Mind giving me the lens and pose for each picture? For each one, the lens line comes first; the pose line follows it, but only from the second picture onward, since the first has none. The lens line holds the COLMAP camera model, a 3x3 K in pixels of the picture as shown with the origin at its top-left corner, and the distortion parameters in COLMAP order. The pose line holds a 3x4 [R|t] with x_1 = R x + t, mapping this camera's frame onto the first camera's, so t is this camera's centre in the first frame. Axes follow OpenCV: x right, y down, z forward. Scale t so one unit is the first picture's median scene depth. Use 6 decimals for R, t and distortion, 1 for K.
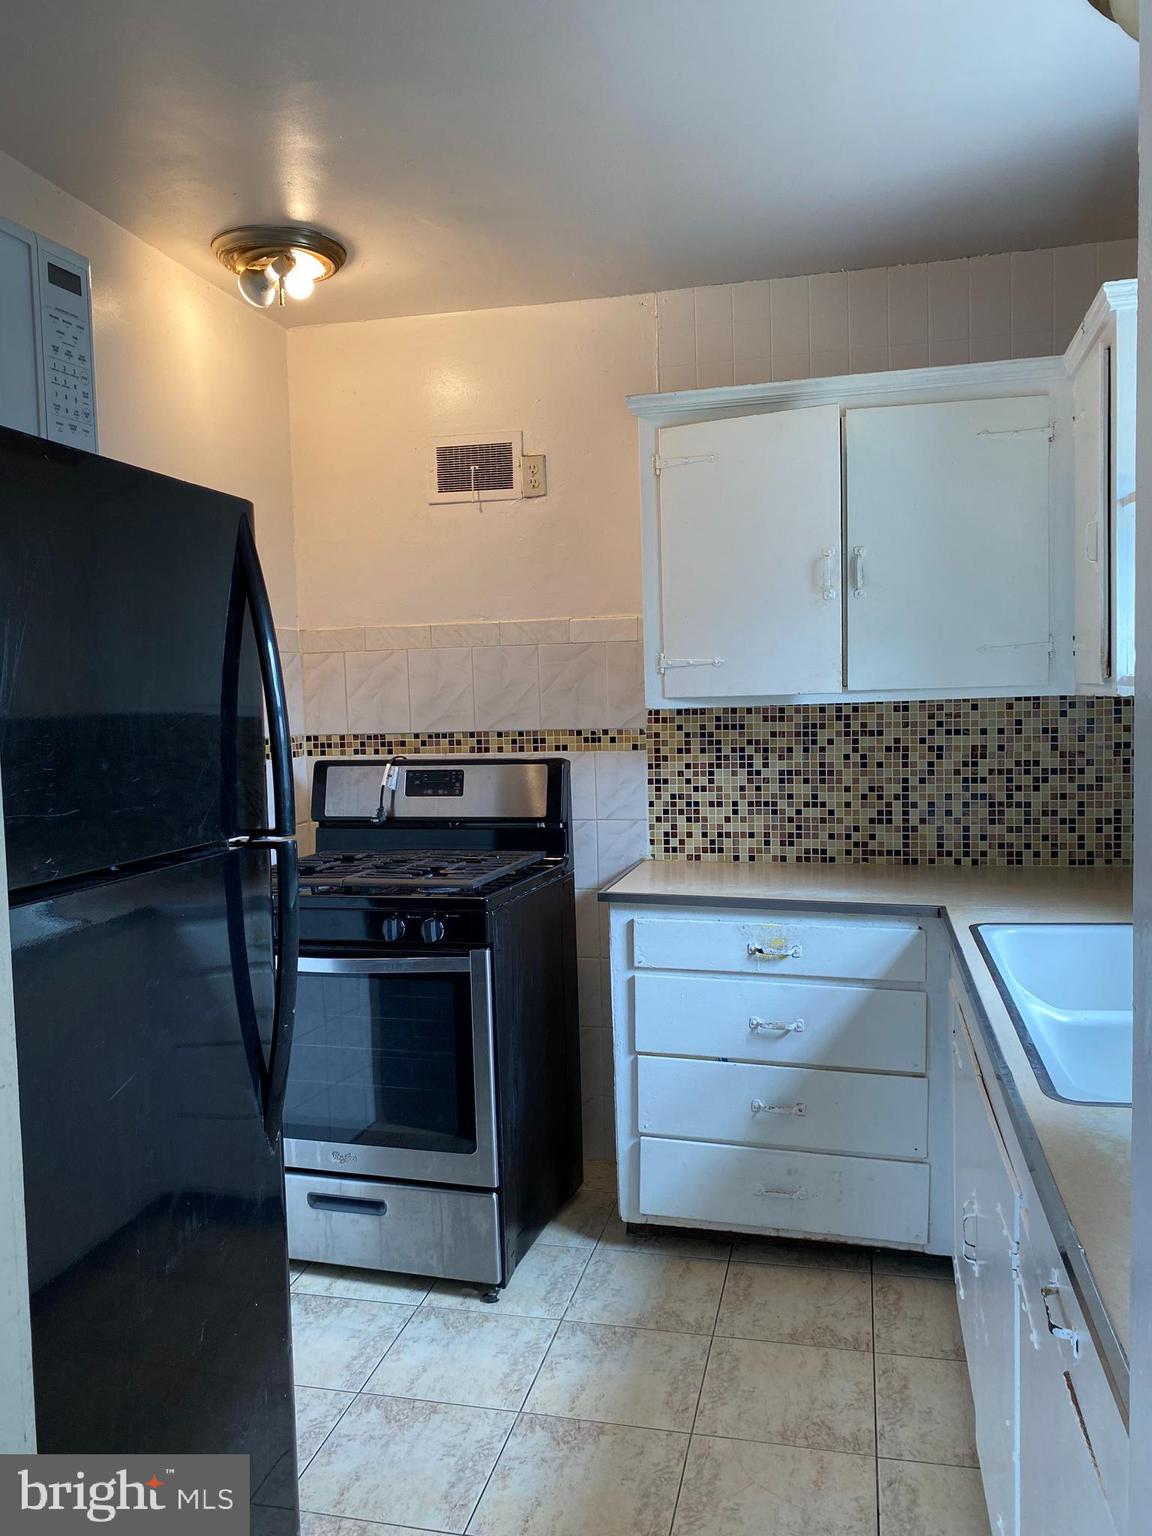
lens RADIAL K [[1164.4, 0, 581.3], [0, 1164.4, 761.4], [0, 0, 1]] dist [0.060018, -0.061842]
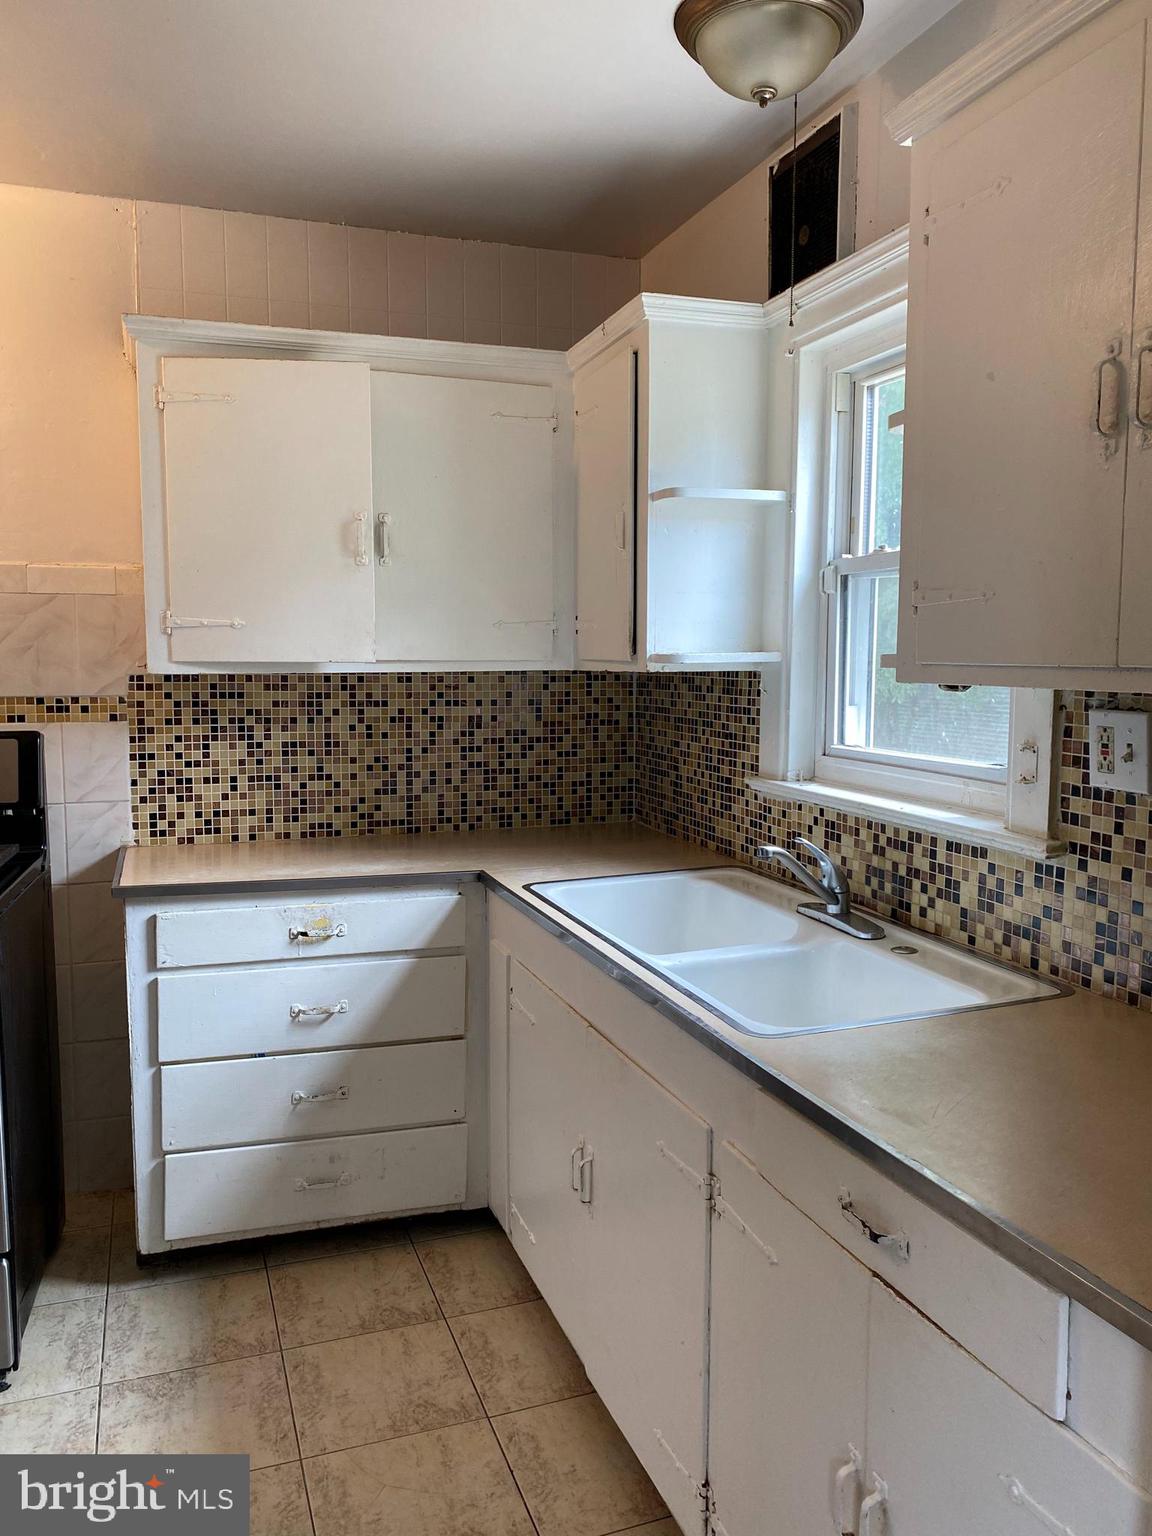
lens RADIAL K [[1164.4, 0, 588.9], [0, 1164.4, 756.2], [0, 0, 1]] dist [0.060018, -0.061842]
pose [[0.841904, -0.020163, 0.539251, -0.138902], [0.008989, 0.999687, 0.023344, -0.000950], [-0.539553, -0.014806, 0.841822, 0.071440]]
